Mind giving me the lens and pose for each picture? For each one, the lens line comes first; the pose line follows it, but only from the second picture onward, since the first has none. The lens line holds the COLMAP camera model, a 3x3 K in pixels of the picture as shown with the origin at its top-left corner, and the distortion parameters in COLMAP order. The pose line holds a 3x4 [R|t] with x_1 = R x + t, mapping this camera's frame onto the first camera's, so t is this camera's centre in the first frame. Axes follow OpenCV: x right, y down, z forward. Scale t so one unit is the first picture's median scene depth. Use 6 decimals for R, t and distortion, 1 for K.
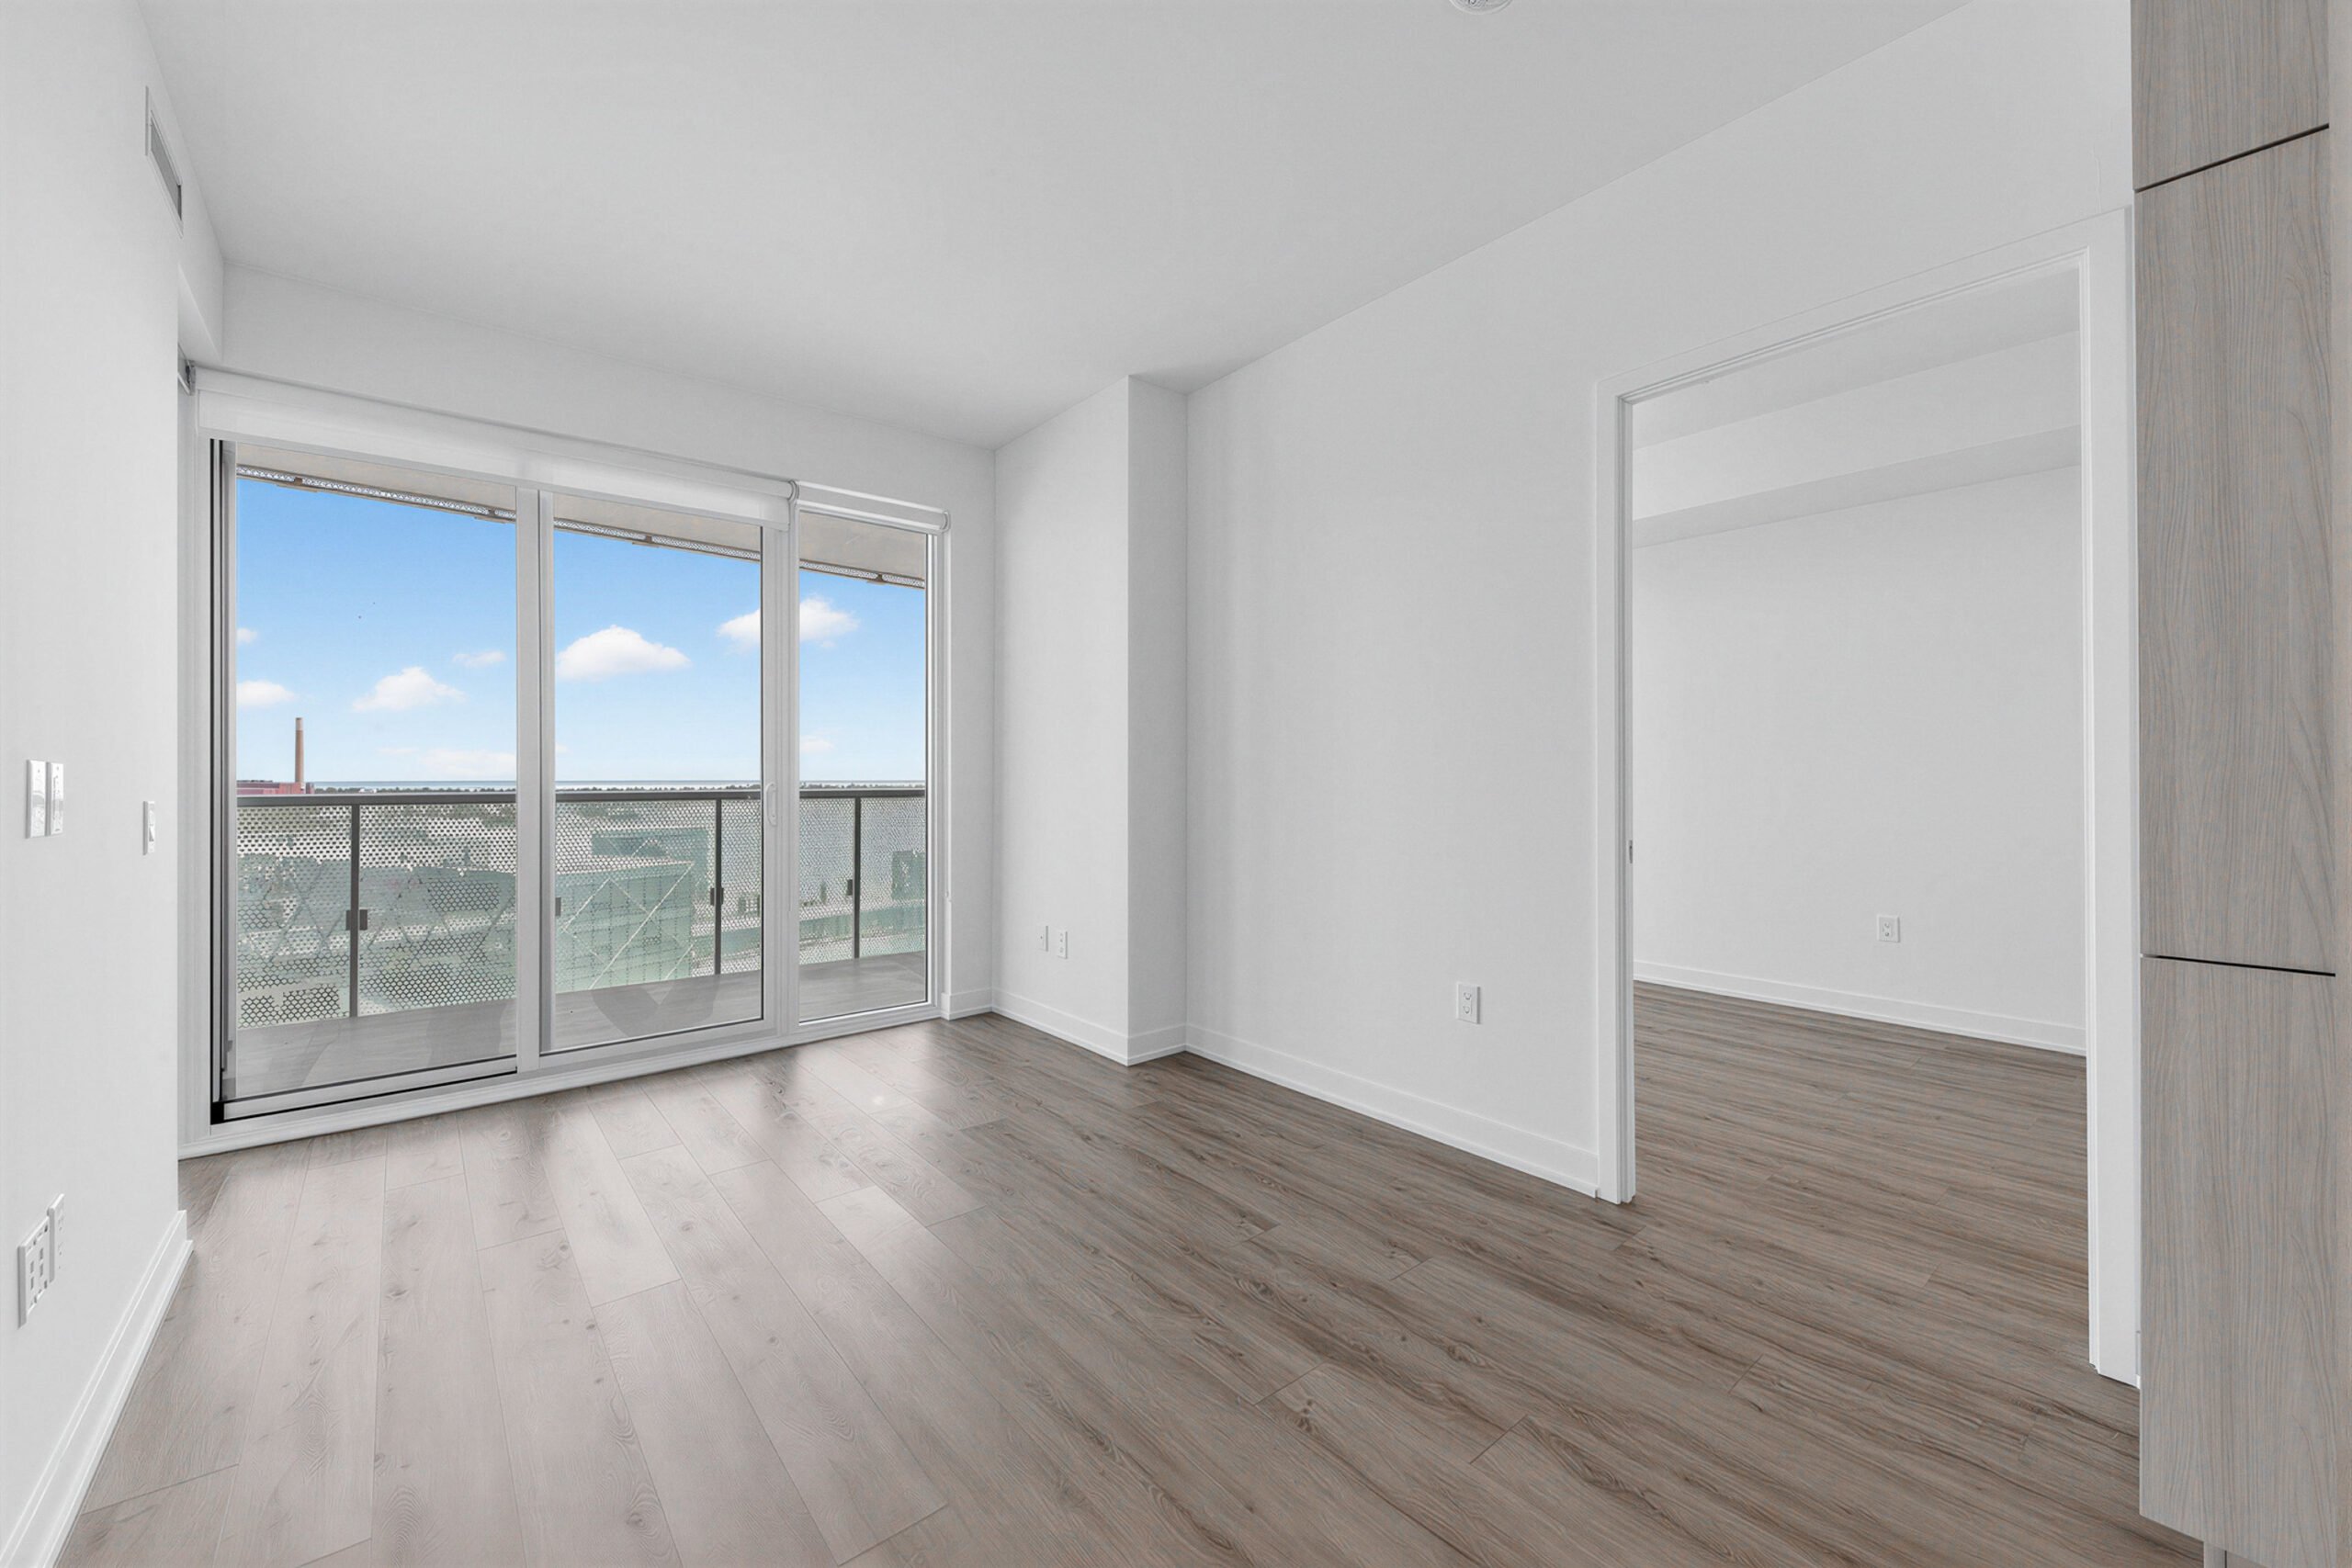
lens RADIAL K [[913.0, 0, 1121.6], [0, 913.0, 773.5], [0, 0, 1]] dist [0.003940, 0.000133]
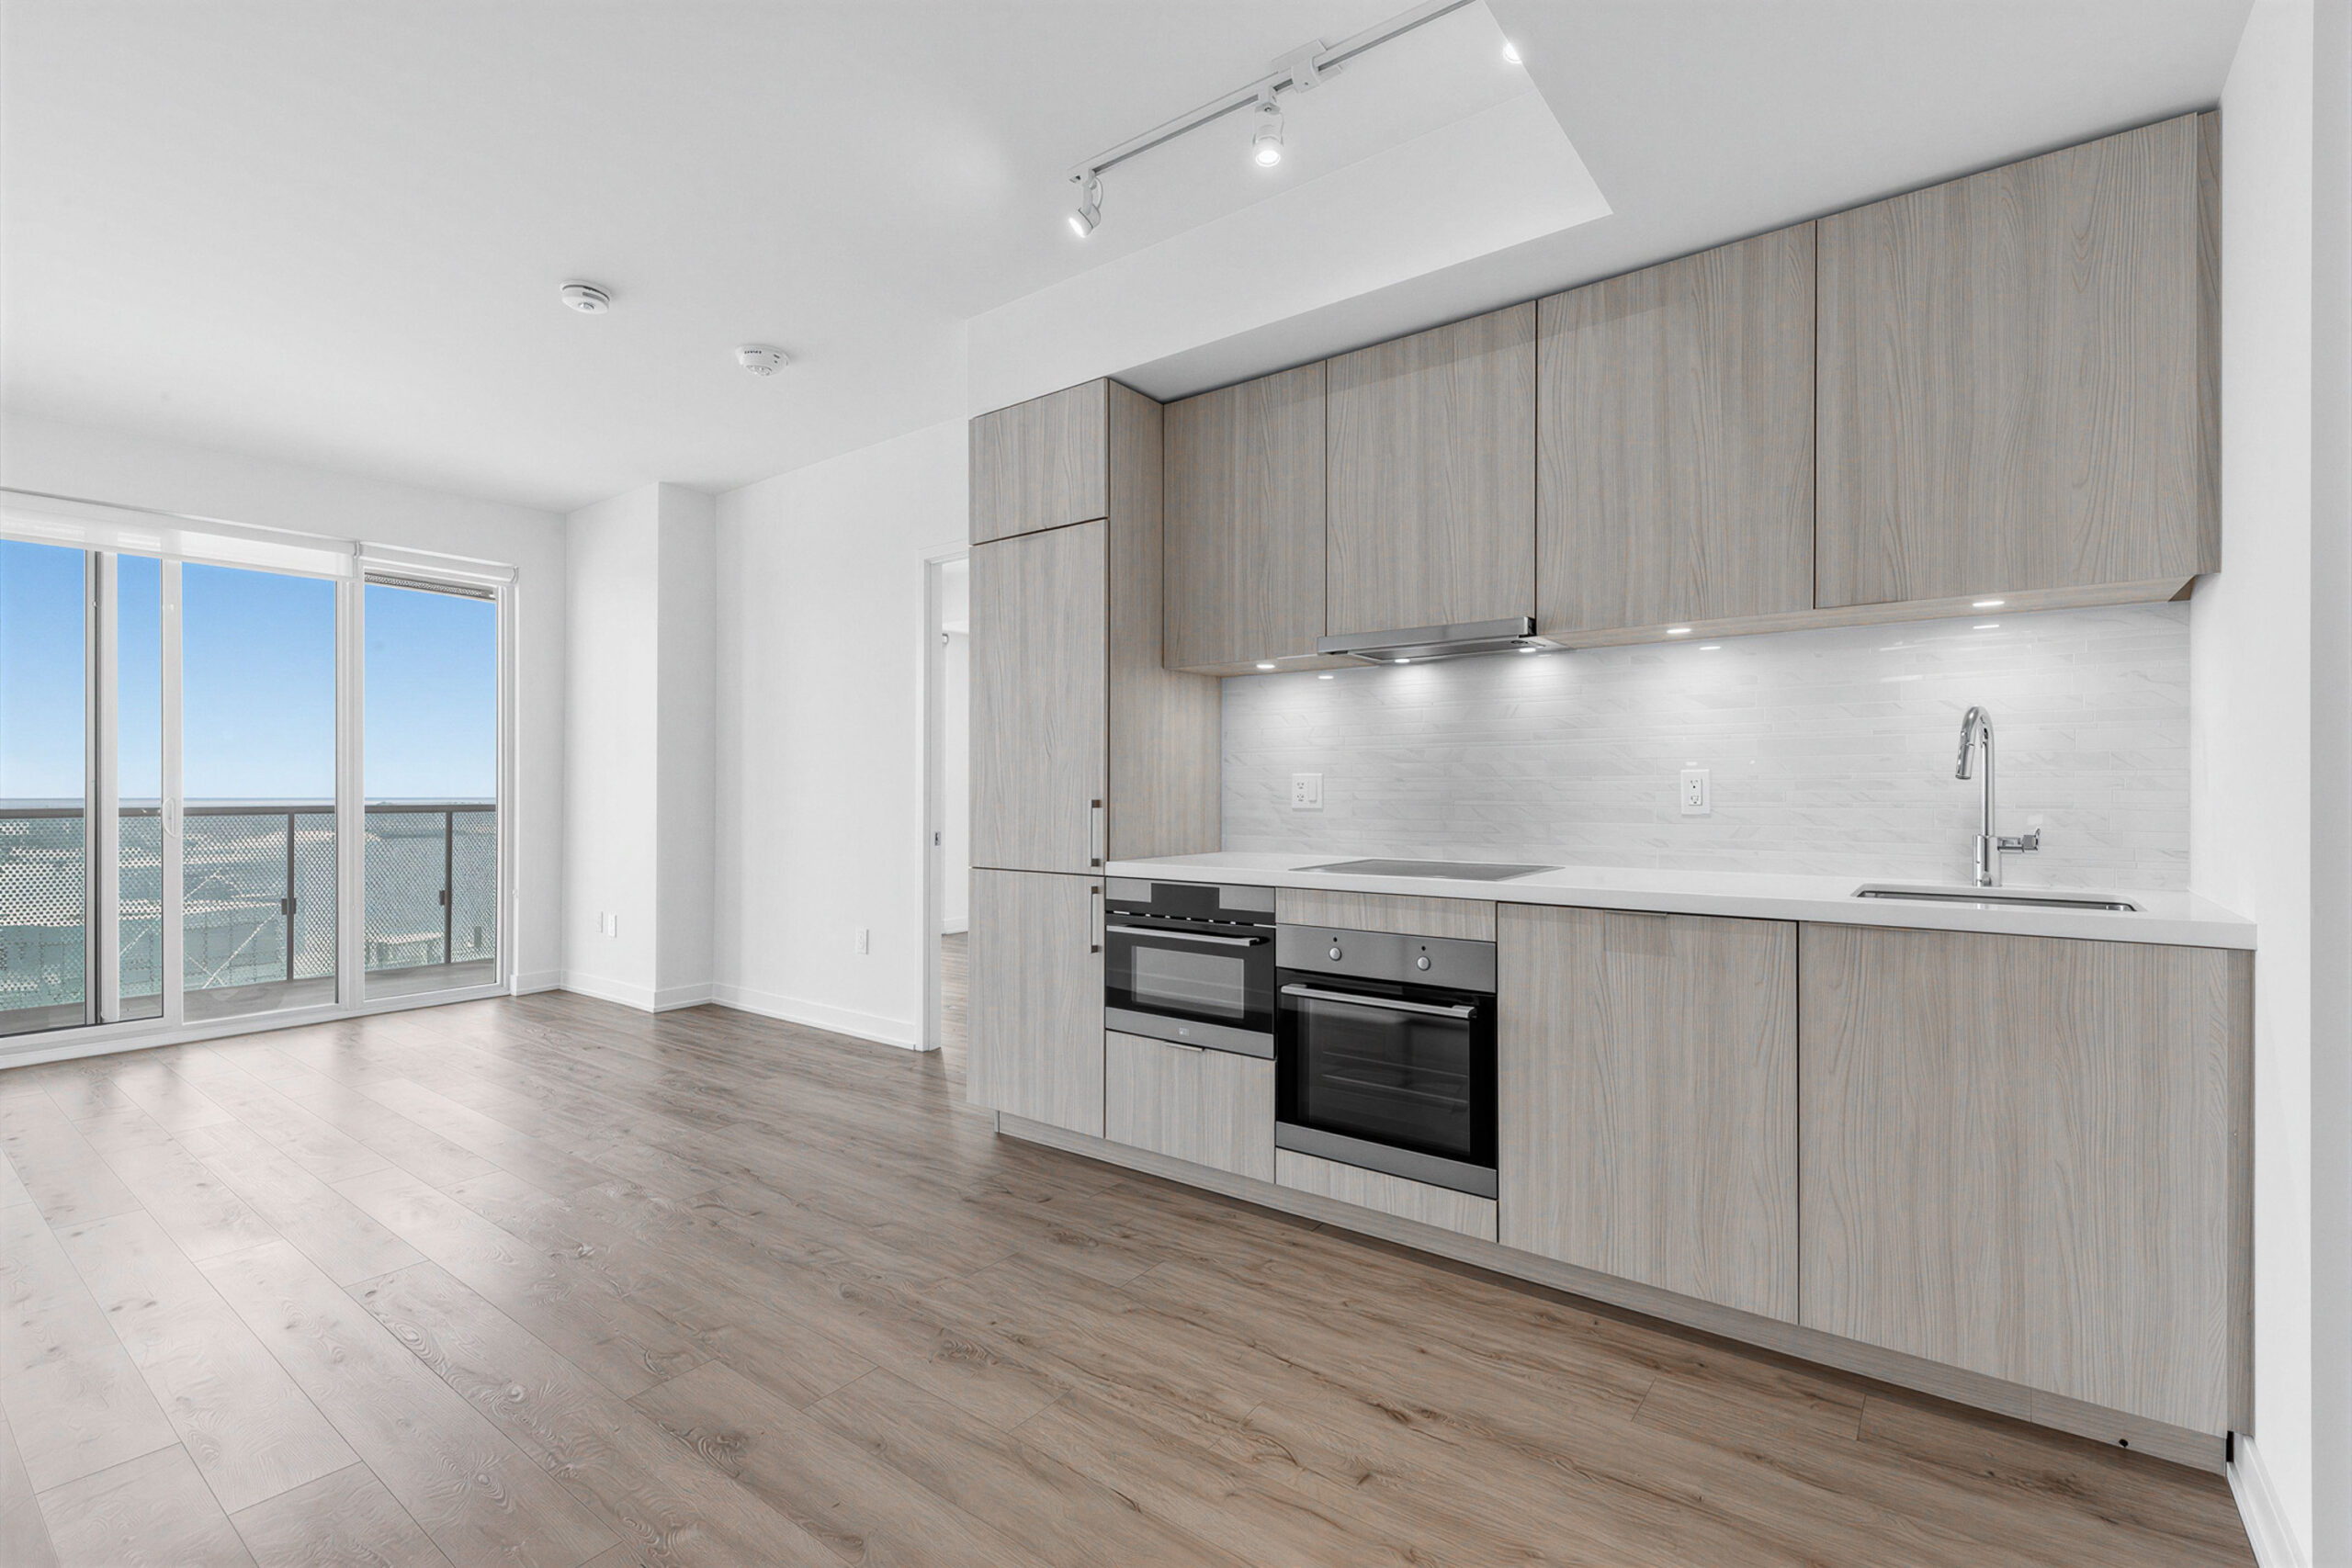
lens RADIAL K [[1072.3, 0, 1188.9], [0, 1072.3, 788.0], [0, 0, 1]] dist [0.009979, -0.003379]
pose [[0.966316, -0.002097, 0.257350, 0.355028], [0.001194, 0.999993, 0.003662, -0.008968], [-0.257355, -0.003231, 0.966311, -0.698383]]
